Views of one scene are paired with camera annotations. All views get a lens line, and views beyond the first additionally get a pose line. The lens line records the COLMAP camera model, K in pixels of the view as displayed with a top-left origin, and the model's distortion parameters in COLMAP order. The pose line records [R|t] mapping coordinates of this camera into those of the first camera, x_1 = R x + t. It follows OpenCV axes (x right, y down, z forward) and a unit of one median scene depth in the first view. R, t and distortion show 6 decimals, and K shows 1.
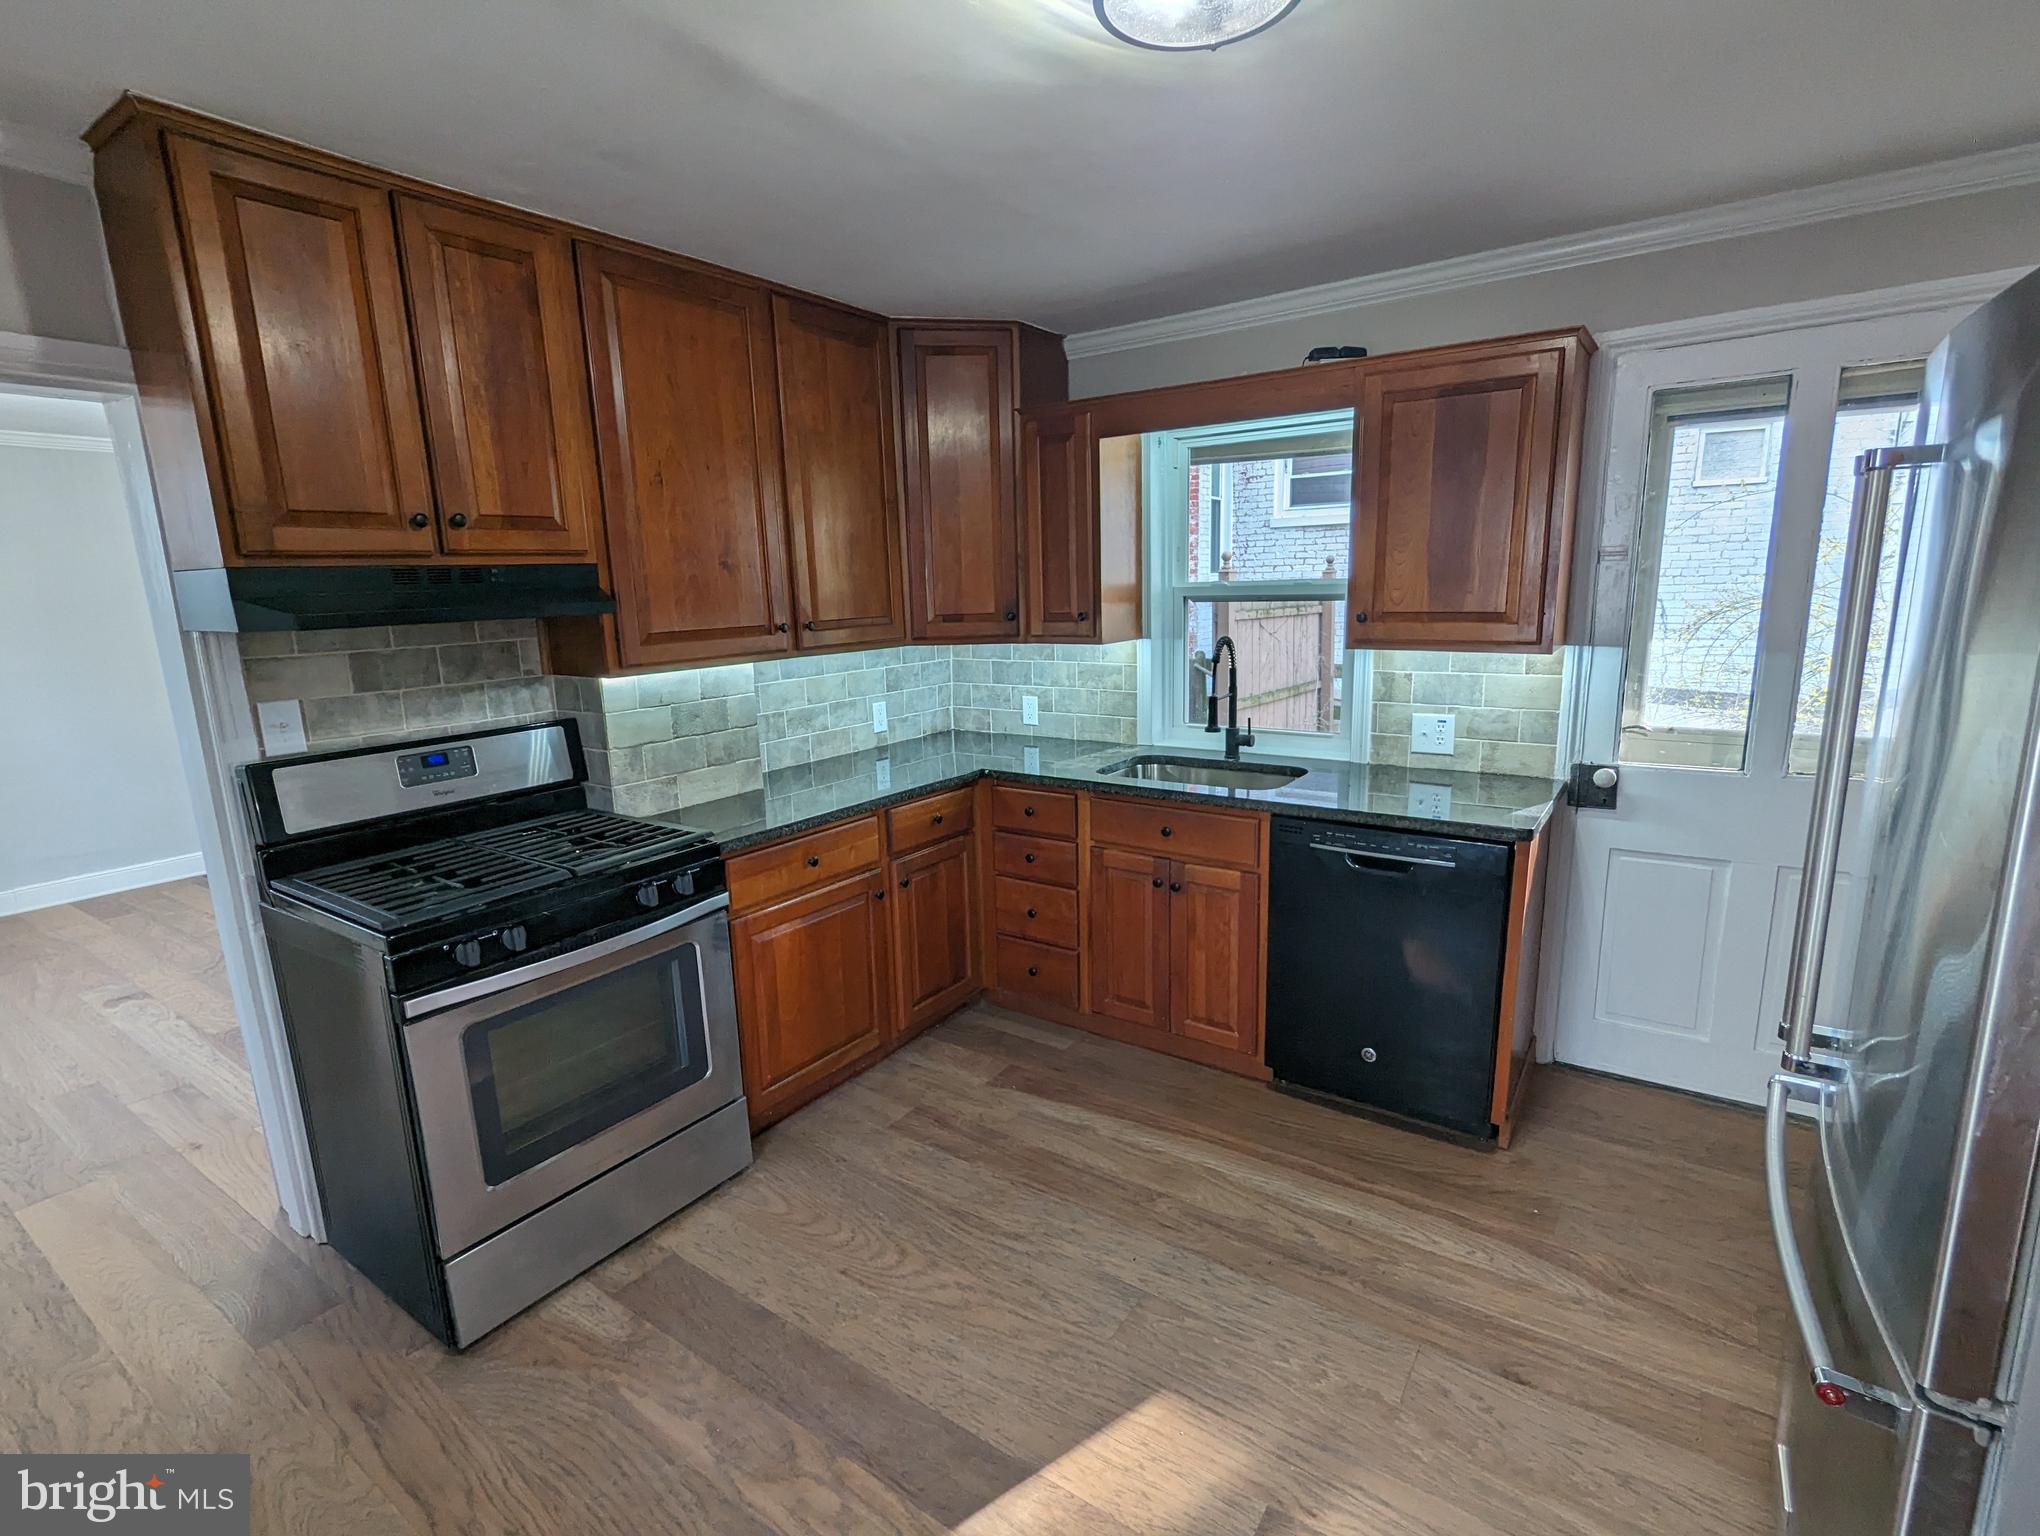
lens RADIAL K [[968.5, 0, 1016.0], [0, 968.5, 773.2], [0, 0, 1]] dist [-0.002648, 0.004261]
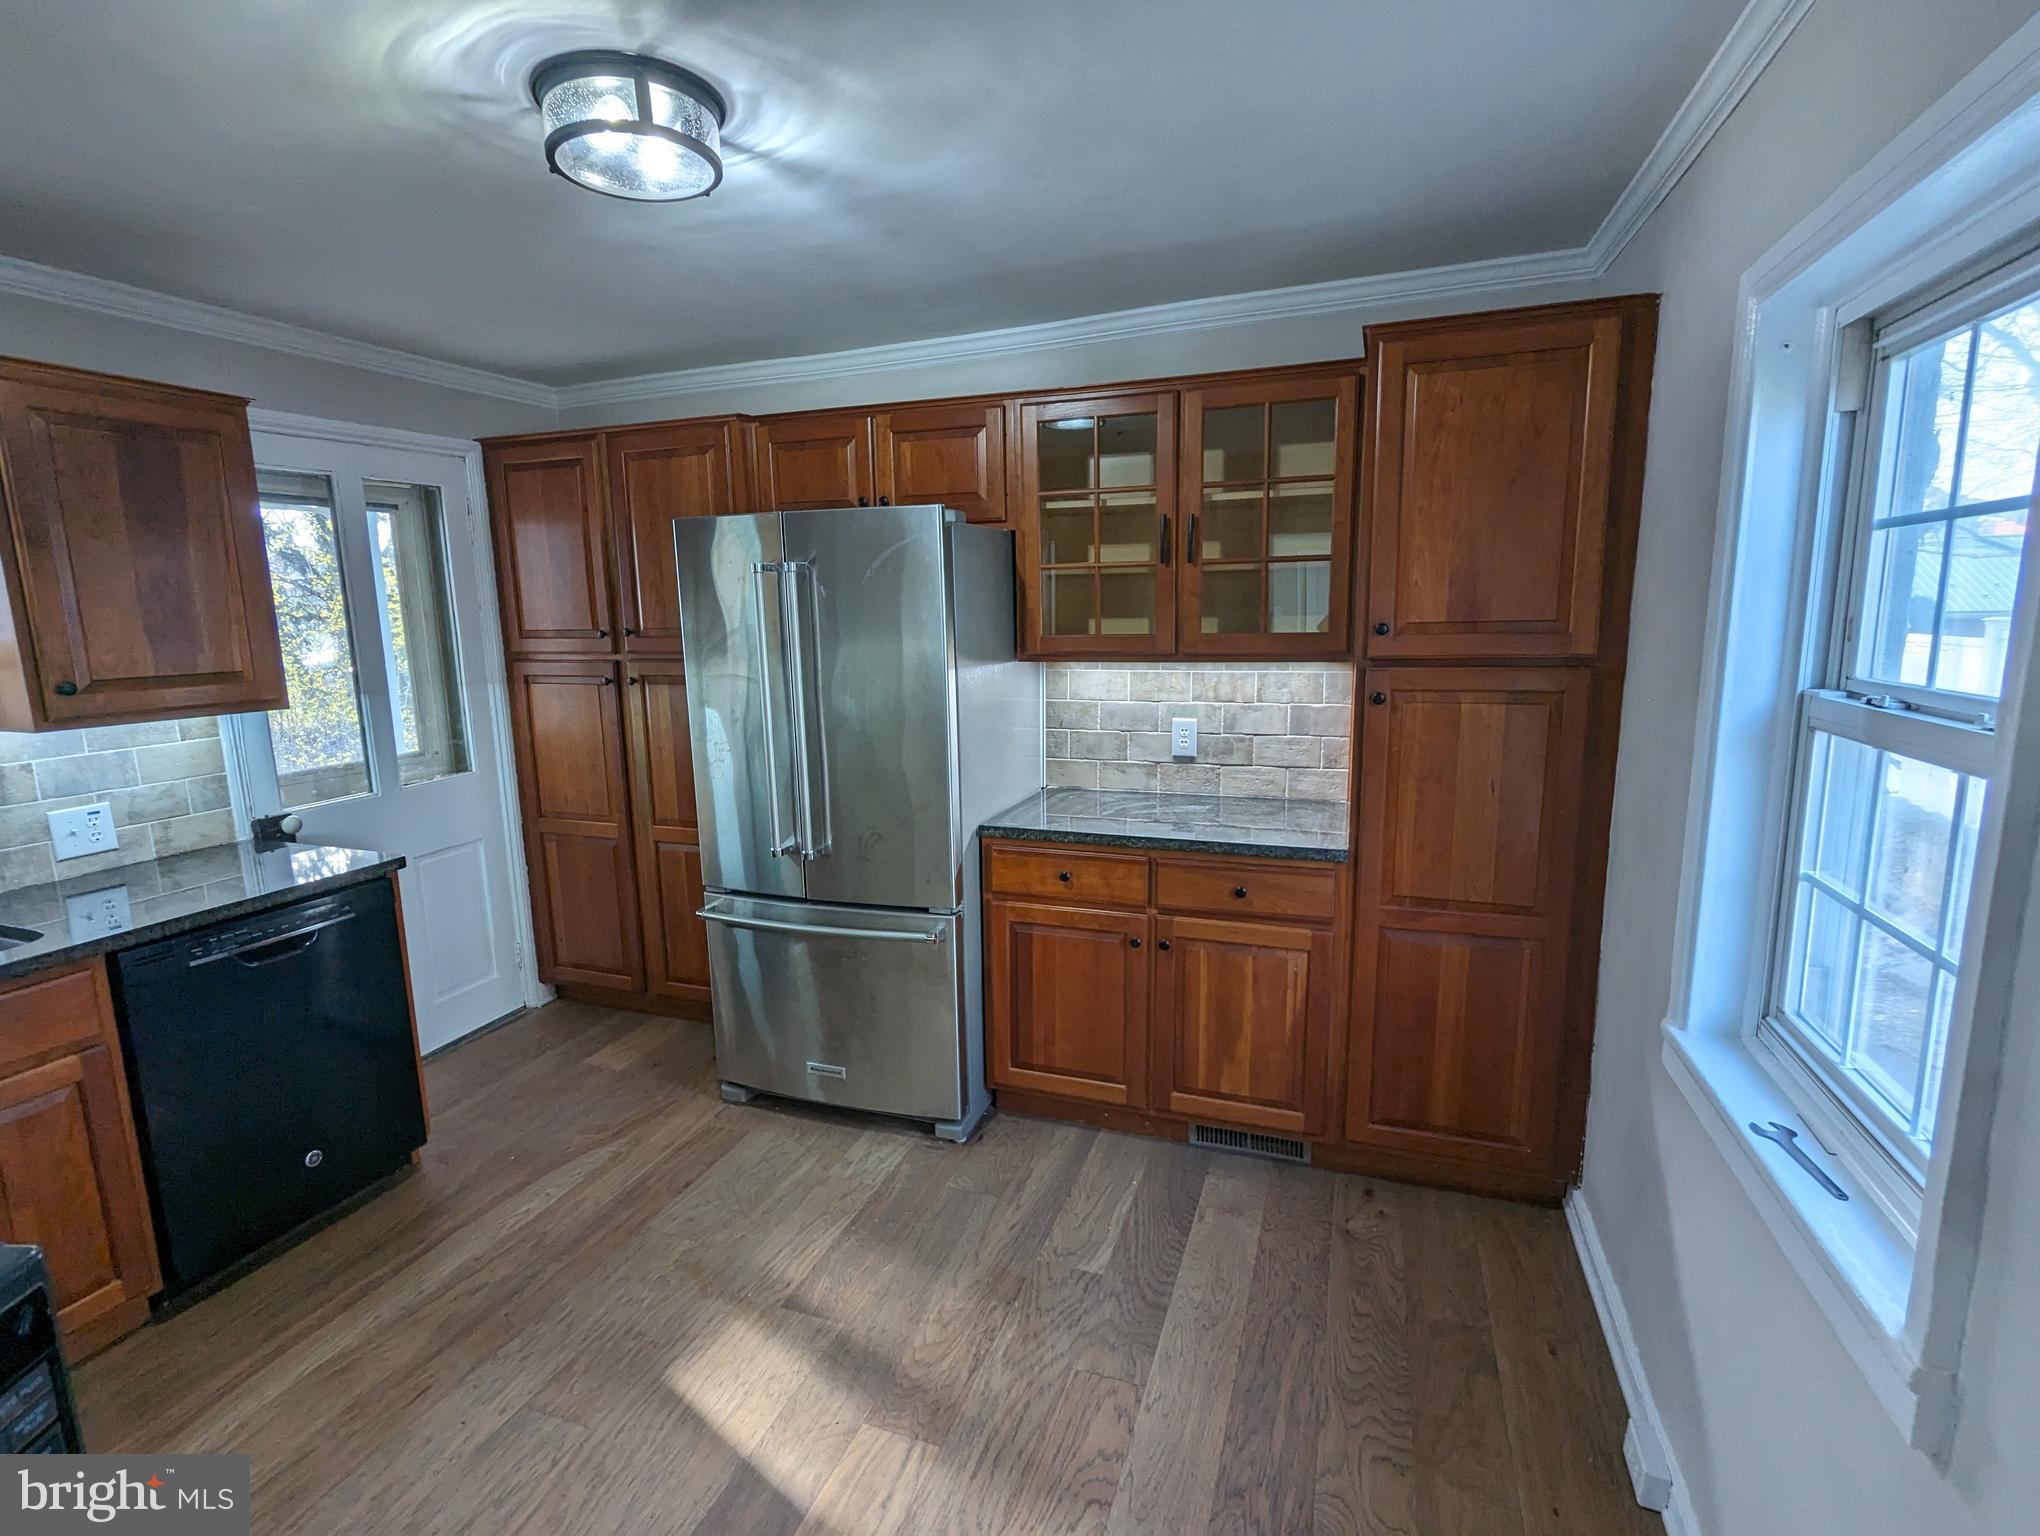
lens RADIAL K [[968.5, 0, 1012.2], [0, 968.5, 776.2], [0, 0, 1]] dist [-0.002648, 0.004261]
pose [[-0.255906, -0.135436, 0.957167, -0.568341], [0.218462, 0.956420, 0.193738, -0.075640], [-0.941693, 0.258684, -0.215166, 0.452344]]
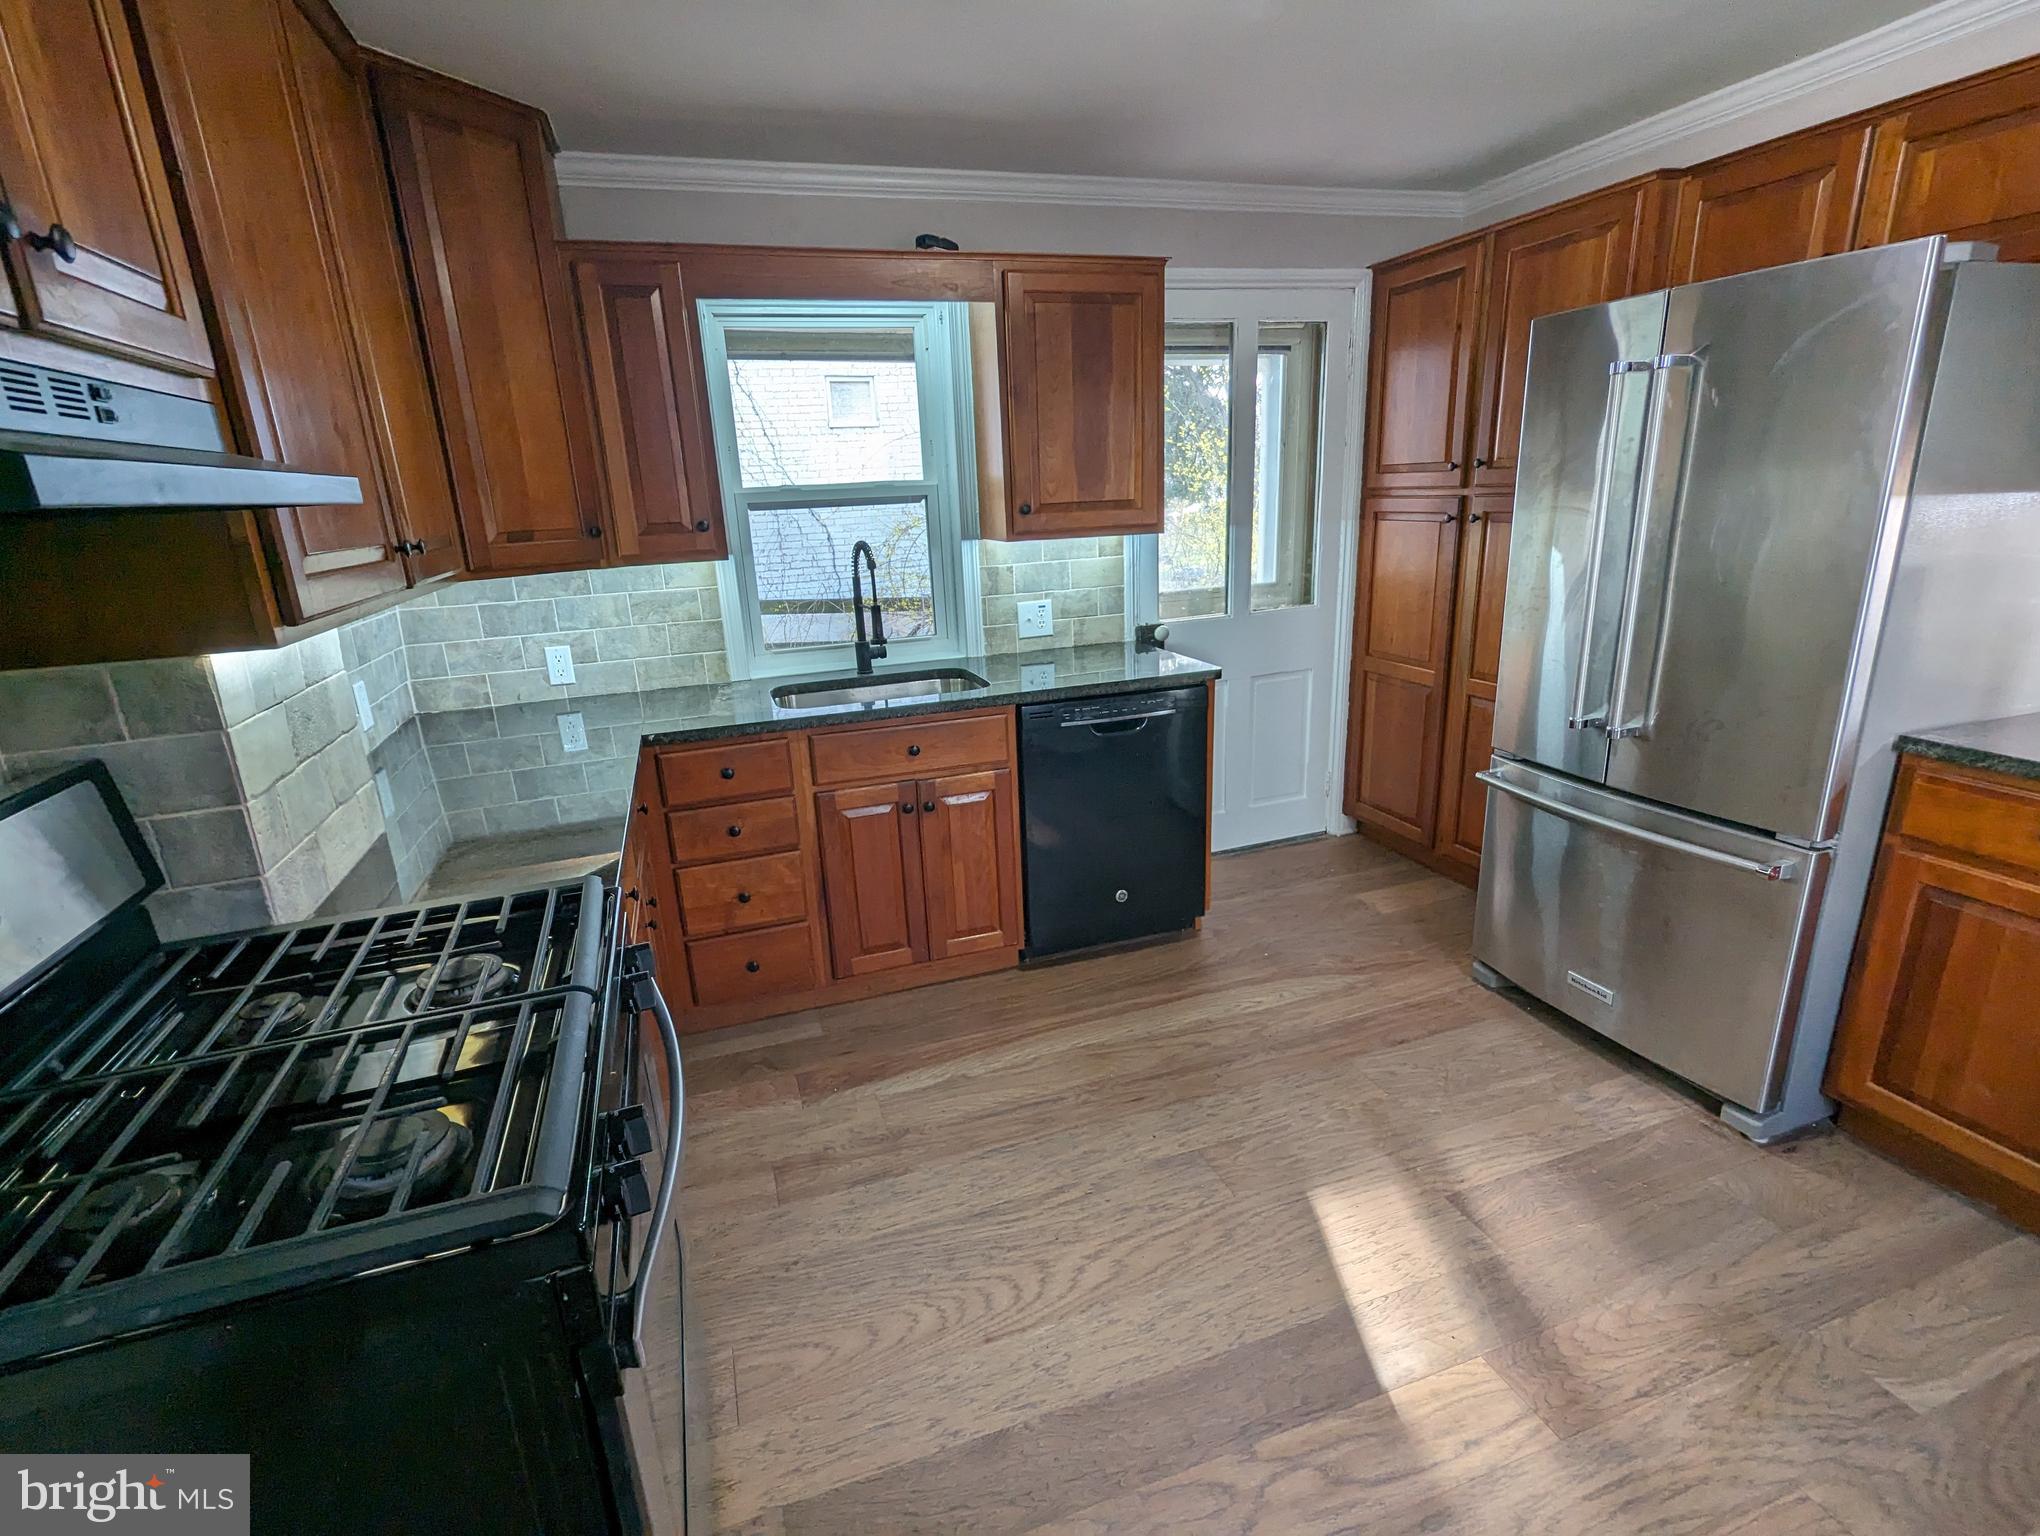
lens RADIAL K [[968.5, 0, 1018.4], [0, 968.5, 773.2], [0, 0, 1]] dist [-0.002648, 0.004261]
pose [[0.586584, -0.227128, 0.777388, -0.515490], [0.188033, 0.971835, 0.142057, -0.031466], [-0.787758, 0.062847, 0.612770, 0.359505]]
